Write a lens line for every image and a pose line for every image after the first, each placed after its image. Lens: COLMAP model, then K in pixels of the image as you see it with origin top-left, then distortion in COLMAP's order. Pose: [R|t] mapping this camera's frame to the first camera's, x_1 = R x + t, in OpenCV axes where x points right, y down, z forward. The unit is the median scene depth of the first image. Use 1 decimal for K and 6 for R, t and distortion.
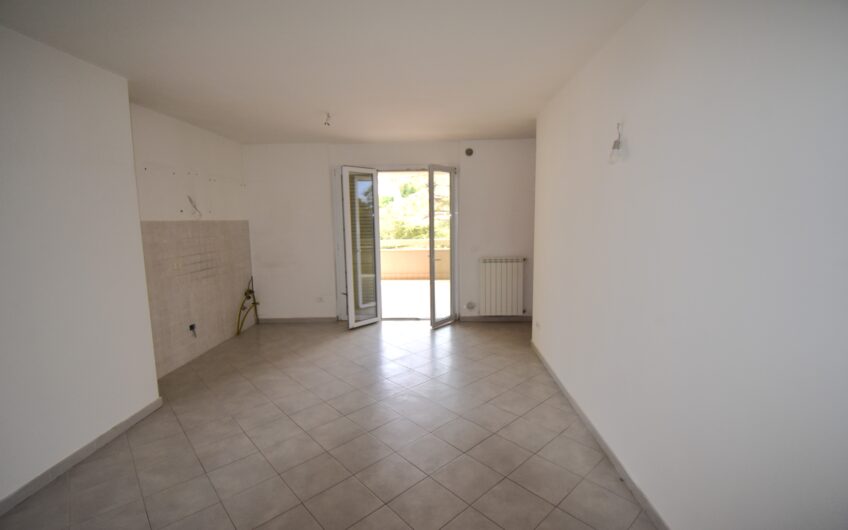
lens RADIAL K [[378.2, 0, 427.3], [0, 378.2, 264.4], [0, 0, 1]] dist [0.001002, -0.008261]
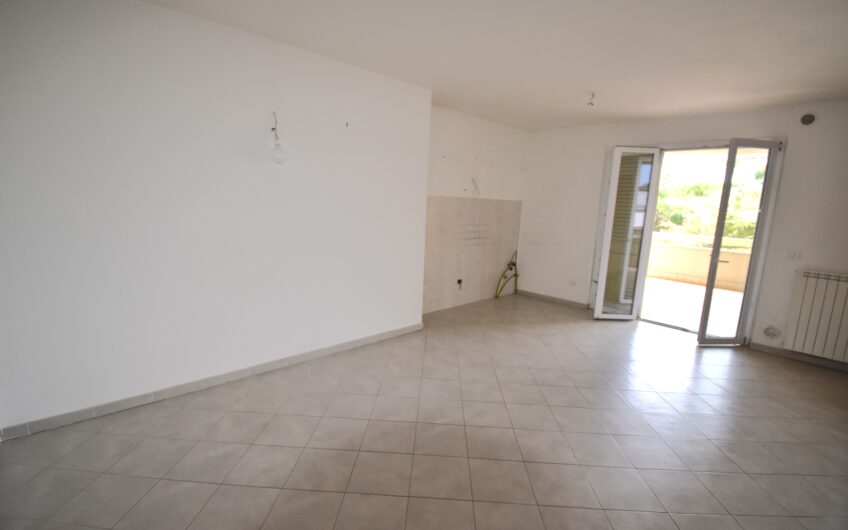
lens RADIAL K [[378.2, 0, 421.9], [0, 378.2, 268.0], [0, 0, 1]] dist [0.001002, -0.008261]
pose [[0.696933, 0.170138, -0.696662, 0.138671], [-0.138025, 0.985110, 0.102504, 0.005907], [0.703728, 0.024719, 0.710039, 0.002553]]
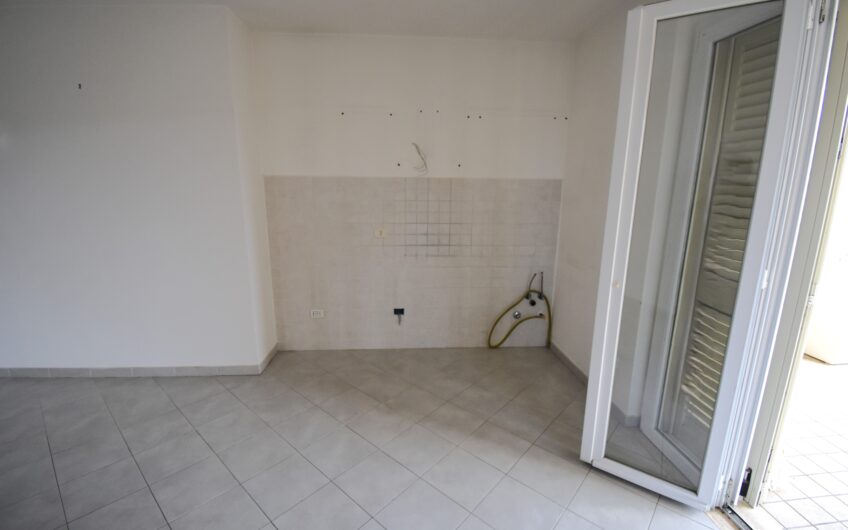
lens RADIAL K [[378.2, 0, 425.3], [0, 378.2, 263.0], [0, 0, 1]] dist [0.001002, -0.008261]
pose [[0.095133, 0.223910, -0.969956, 0.116332], [-0.131449, 0.968668, 0.210721, -0.091352], [0.986748, 0.107453, 0.121585, 0.769728]]
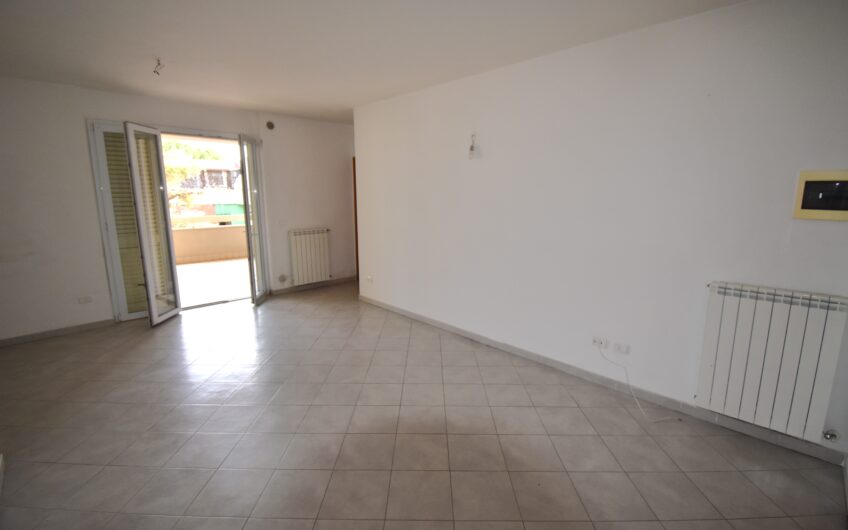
lens RADIAL K [[378.2, 0, 430.5], [0, 378.2, 266.3], [0, 0, 1]] dist [0.001002, -0.008261]
pose [[0.680614, -0.121494, 0.722498, -0.374200], [0.075506, 0.992535, 0.095775, 0.009009], [-0.728741, -0.010633, 0.684707, 0.002600]]
